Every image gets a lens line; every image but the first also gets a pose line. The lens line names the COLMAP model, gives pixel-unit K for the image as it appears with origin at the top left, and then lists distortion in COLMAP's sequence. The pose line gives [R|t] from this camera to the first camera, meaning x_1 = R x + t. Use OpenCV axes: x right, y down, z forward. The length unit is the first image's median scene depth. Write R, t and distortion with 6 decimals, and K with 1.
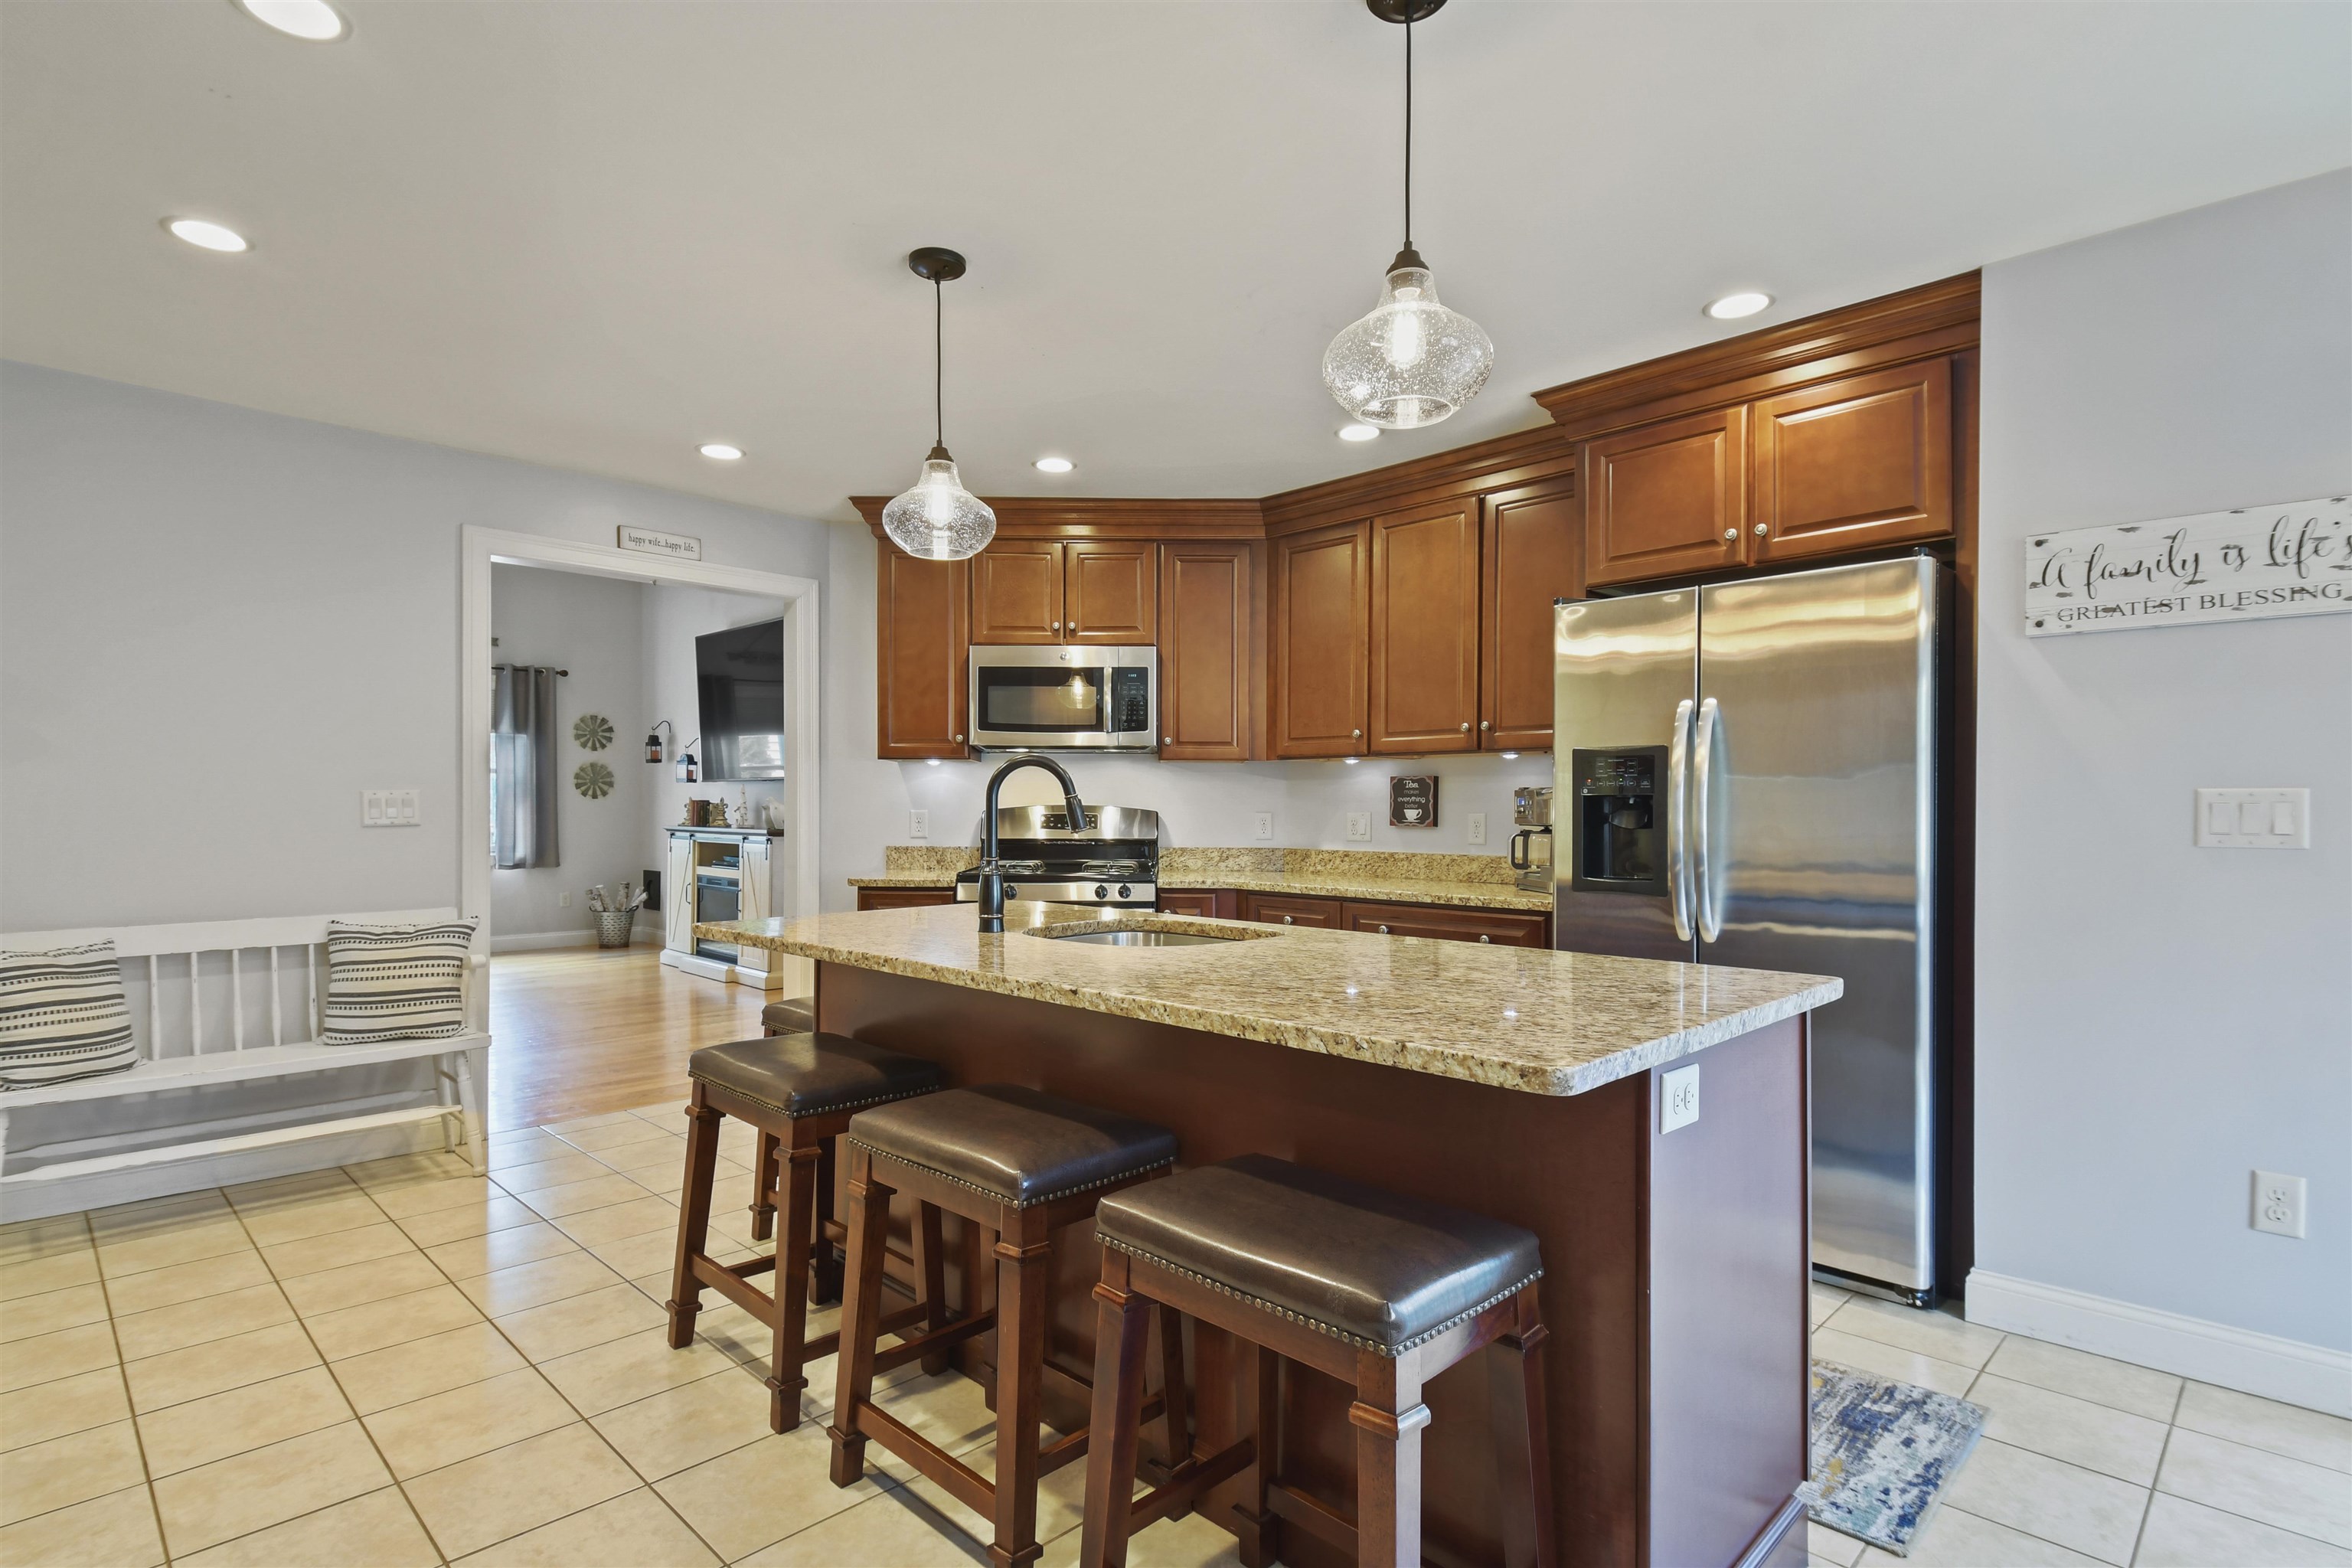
lens RADIAL K [[1158.5, 0, 1169.9], [0, 1158.5, 799.4], [0, 0, 1]] dist [0.018457, -0.002191]
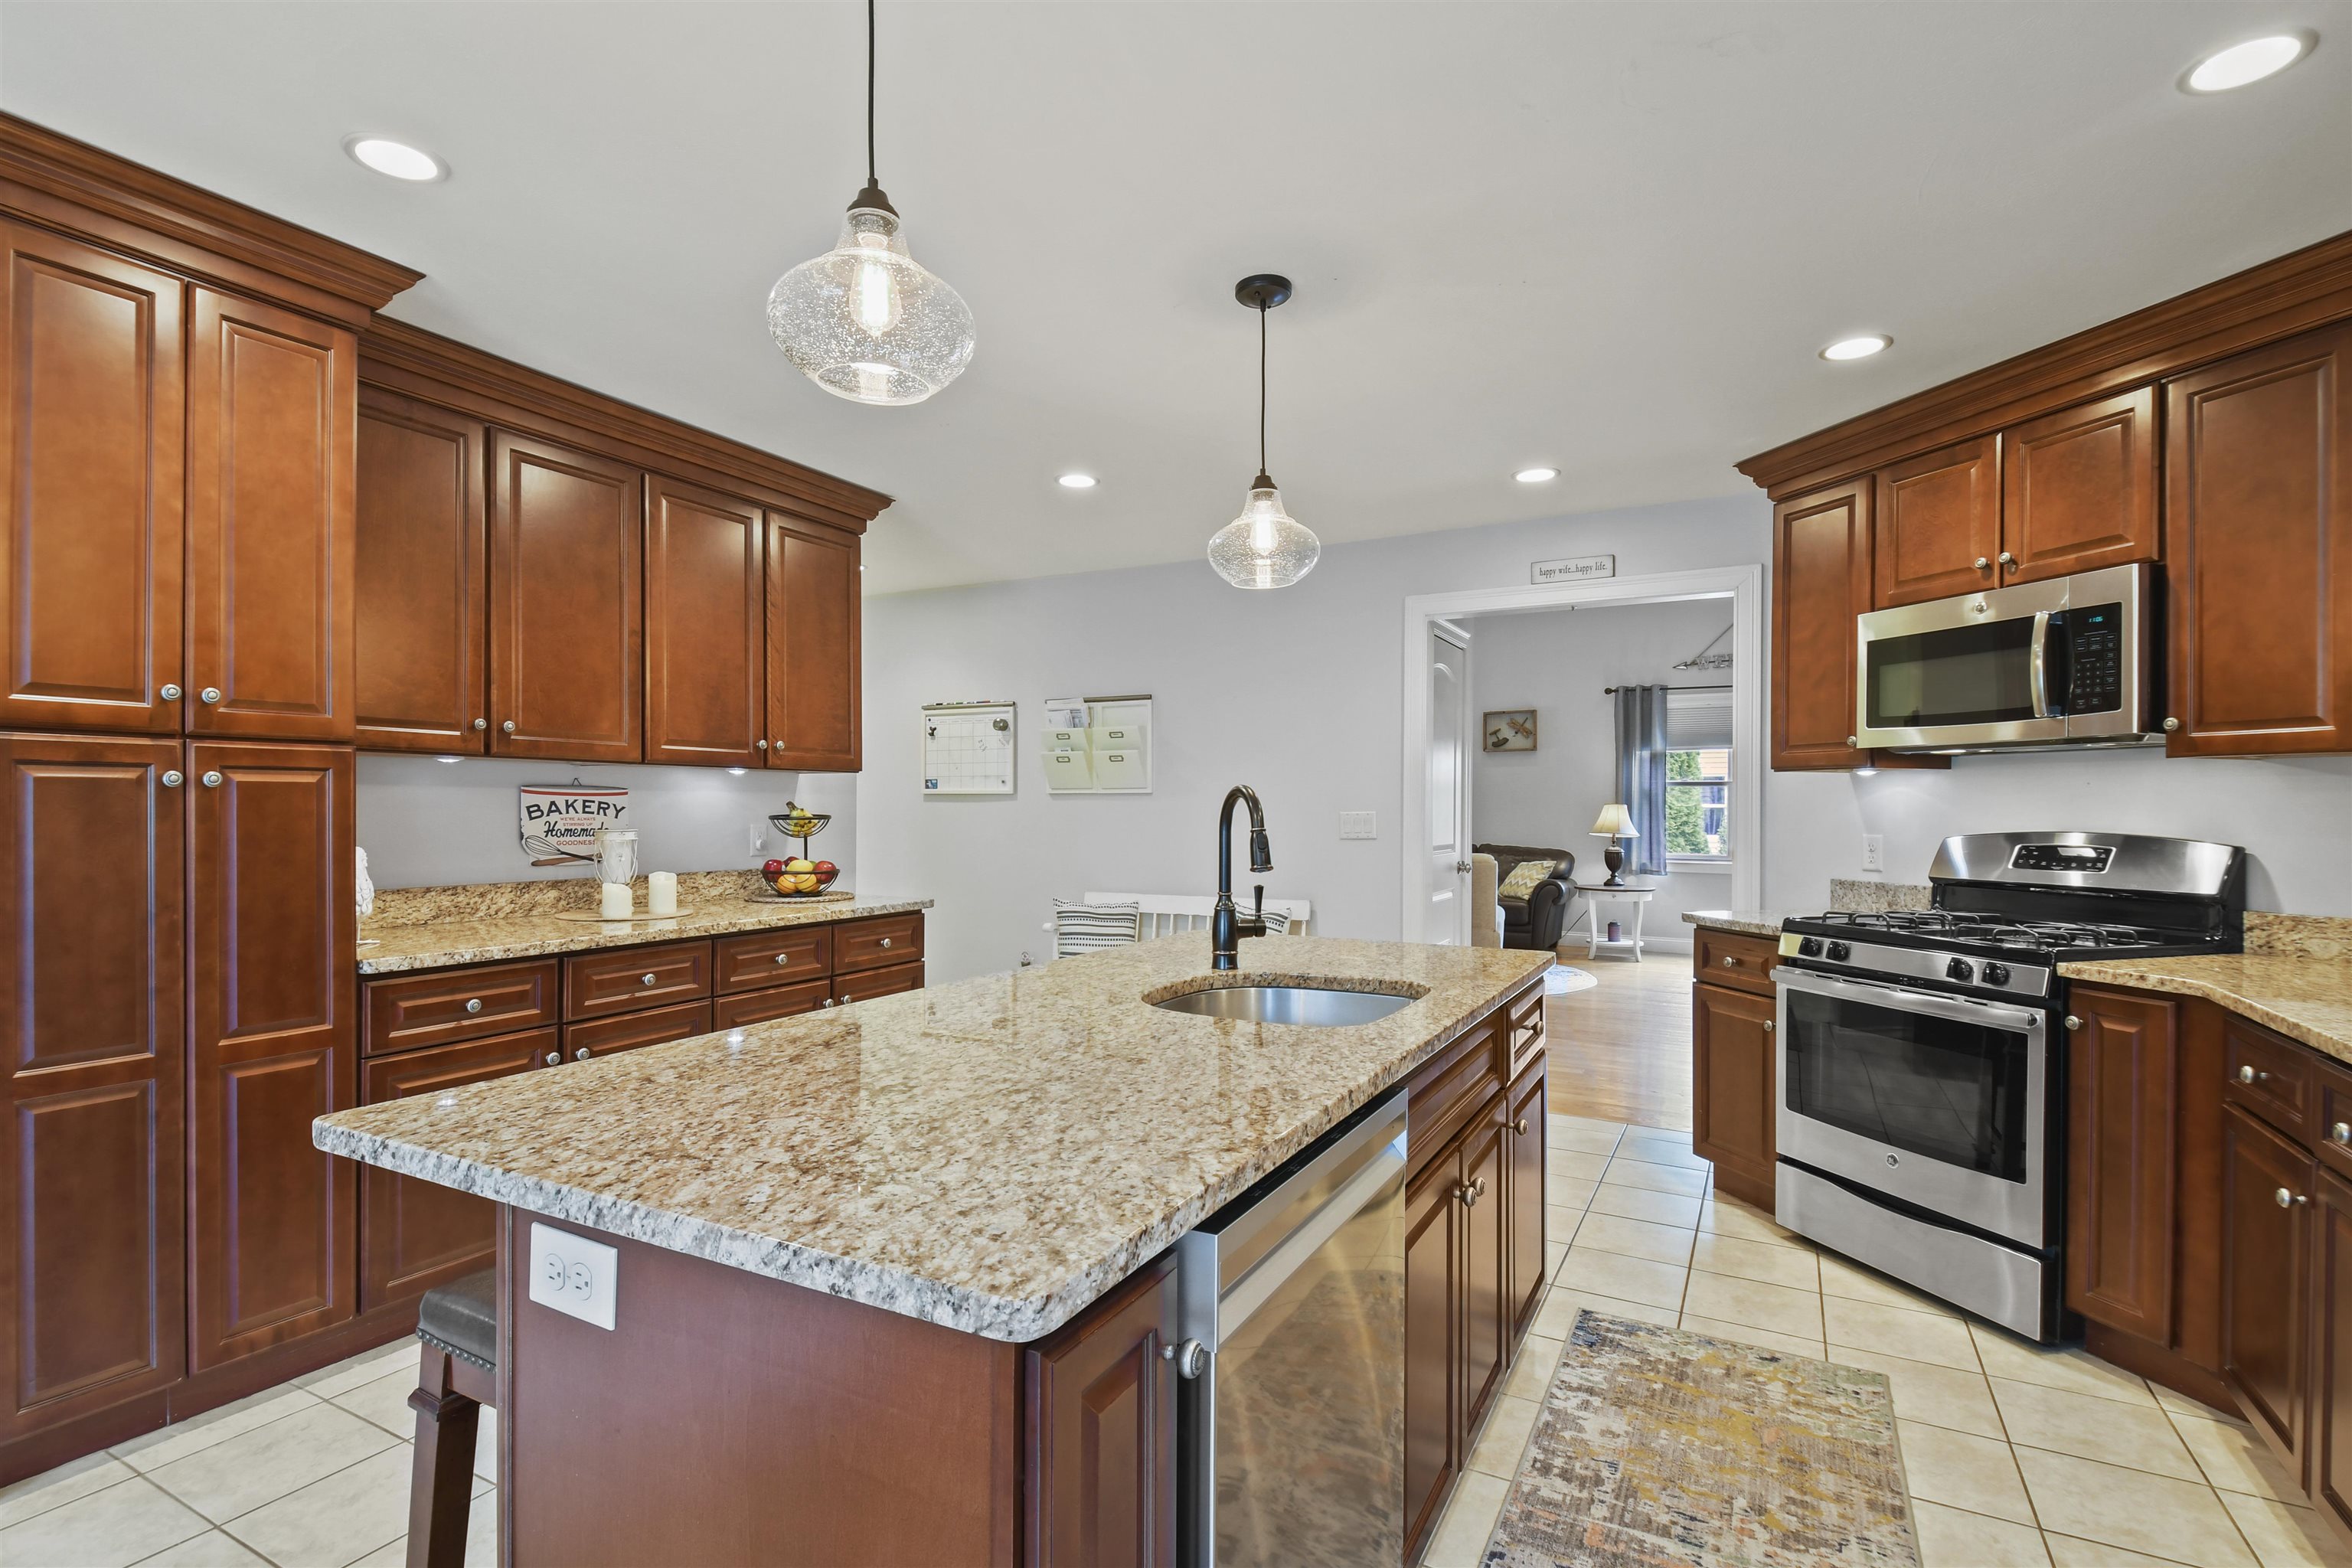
lens RADIAL K [[1114.3, 0, 1169.2], [0, 1114.3, 798.6], [0, 0, 1]] dist [0.003383, -0.001383]
pose [[0.258335, -0.007021, -0.966030, 0.403577], [0.003202, 0.999974, -0.006412, -0.011979], [0.966050, -0.001437, 0.258351, 0.385736]]
